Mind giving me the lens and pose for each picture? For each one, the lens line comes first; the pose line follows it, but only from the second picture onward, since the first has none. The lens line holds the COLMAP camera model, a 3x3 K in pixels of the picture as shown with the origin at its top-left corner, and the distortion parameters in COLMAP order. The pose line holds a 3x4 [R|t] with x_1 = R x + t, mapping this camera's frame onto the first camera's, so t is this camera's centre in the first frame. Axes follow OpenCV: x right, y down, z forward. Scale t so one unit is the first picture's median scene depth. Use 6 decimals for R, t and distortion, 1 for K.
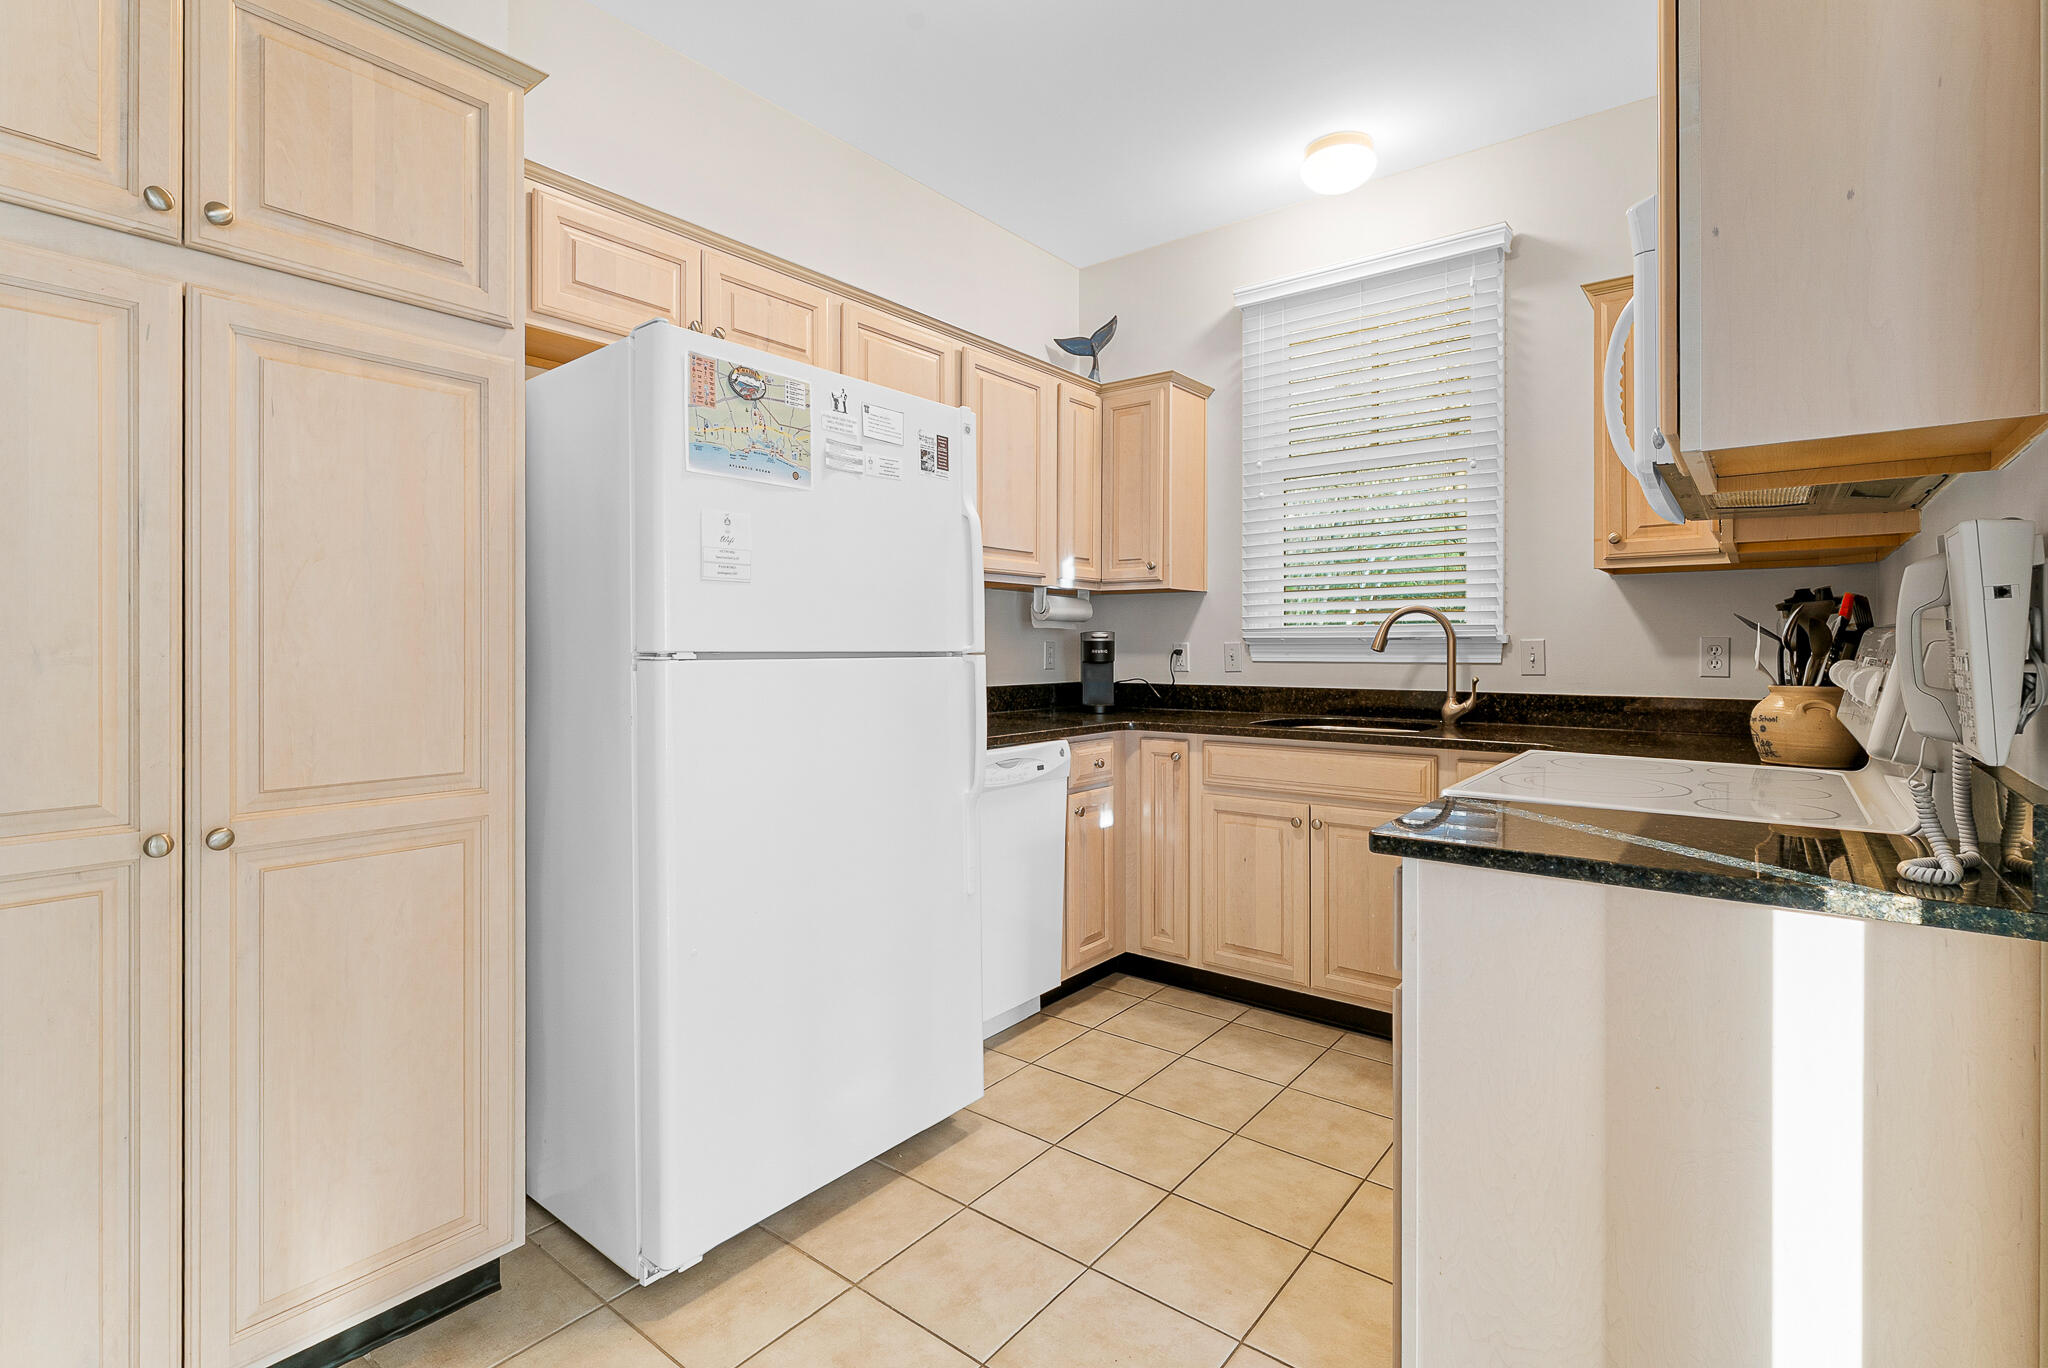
lens RADIAL K [[949.6, 0, 1023.0], [0, 949.6, 664.9], [0, 0, 1]] dist [0.000960, 0.000630]
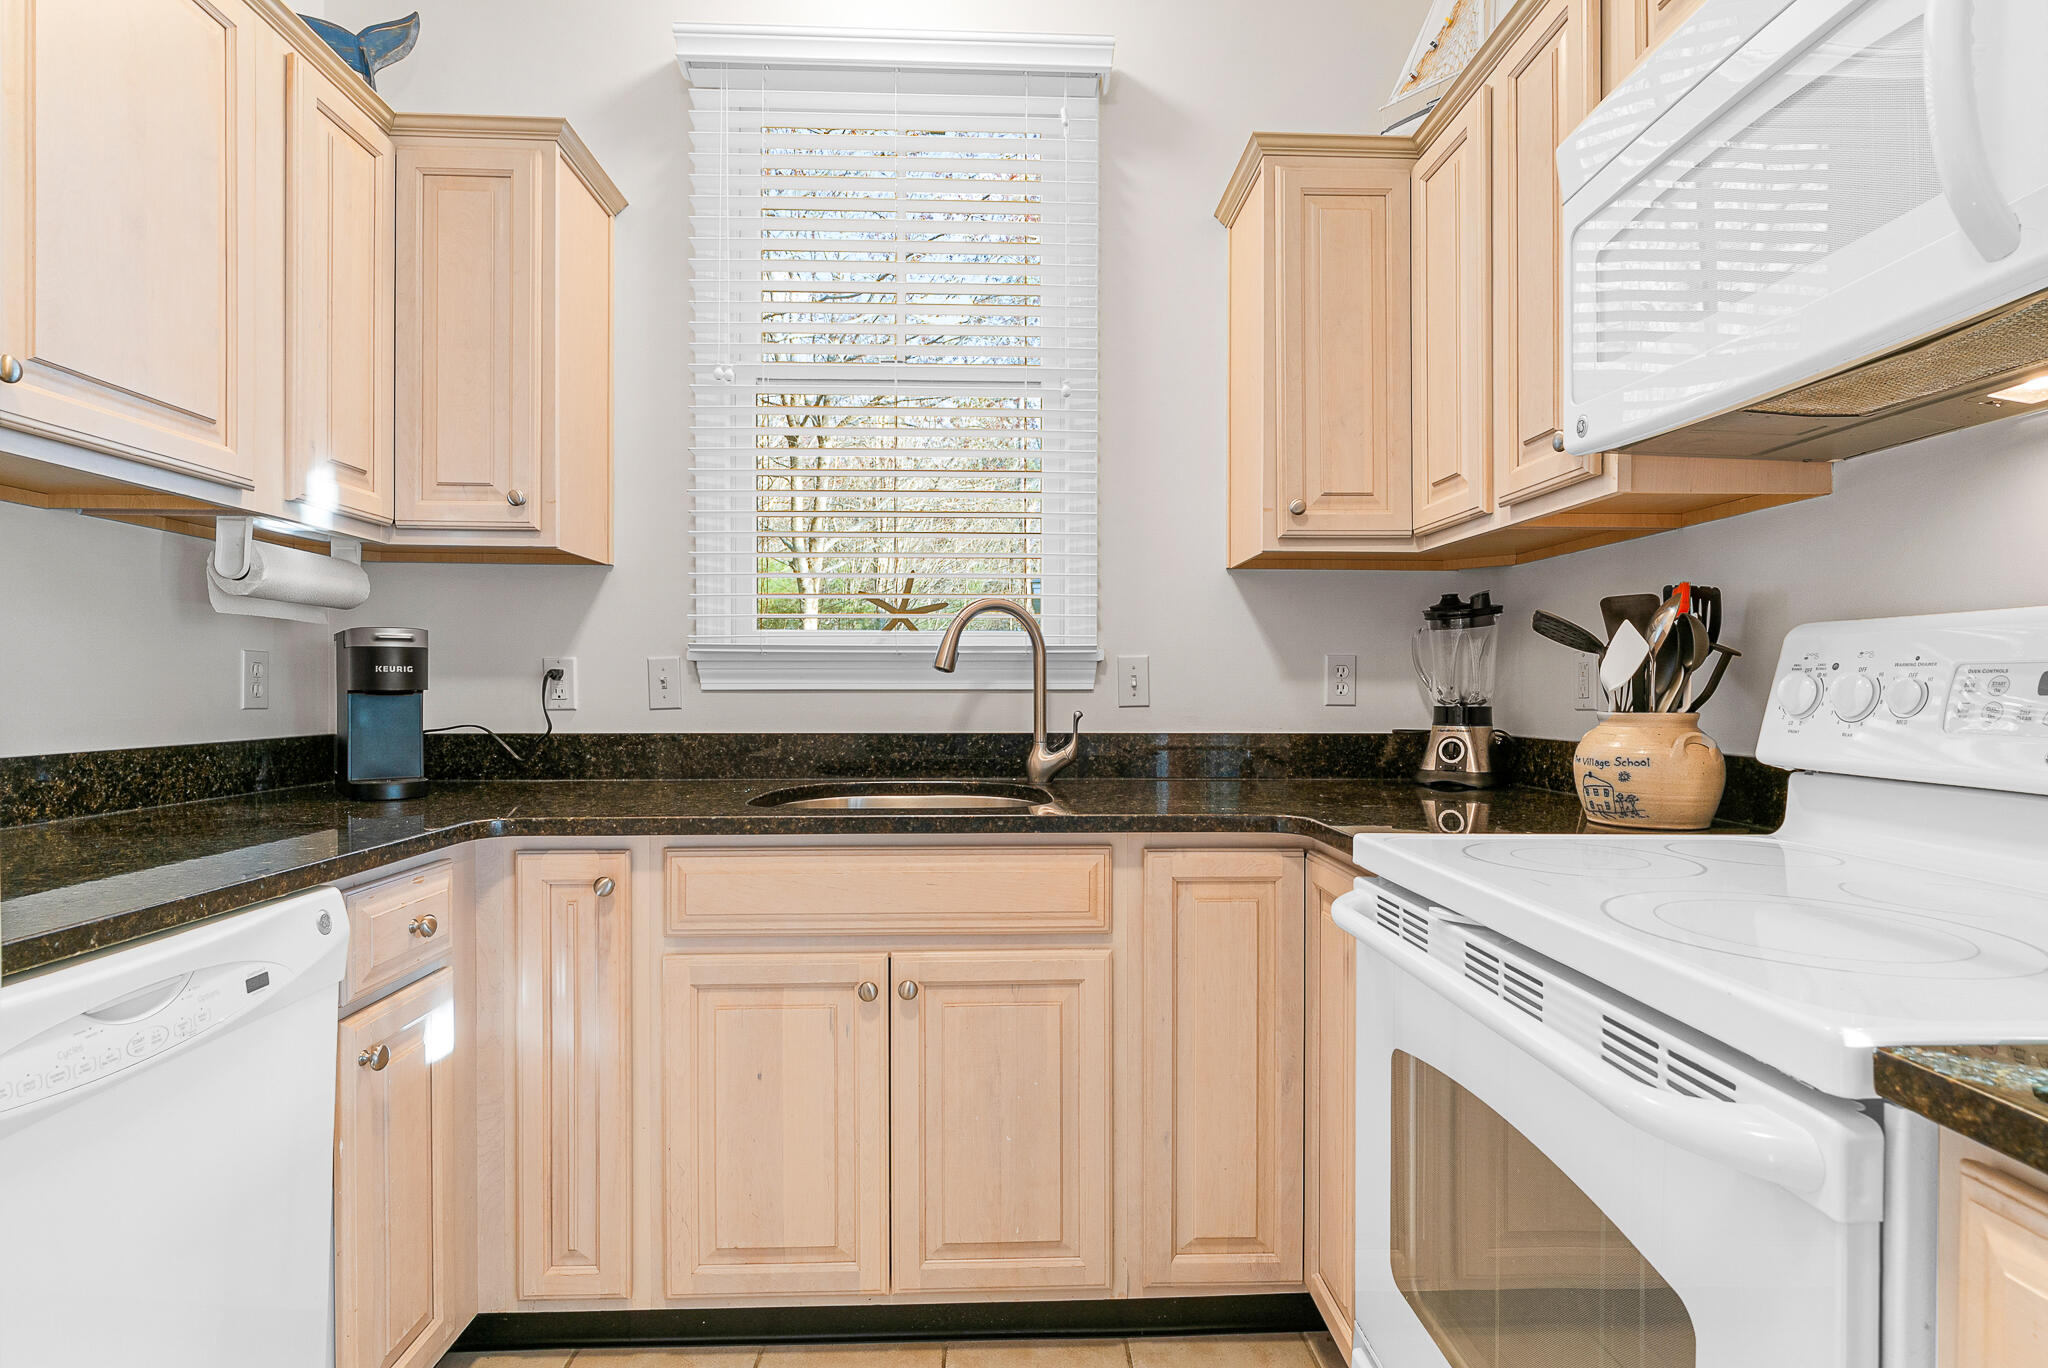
lens RADIAL K [[1005.9, 0, 1025.2], [0, 1005.9, 695.4], [0, 0, 1]] dist [-0.001984, -0.000574]
pose [[0.760870, -0.003873, 0.648892, -0.005567], [0.010195, 0.999930, -0.005987, 0.005795], [-0.648824, 0.011171, 0.760857, 0.466502]]
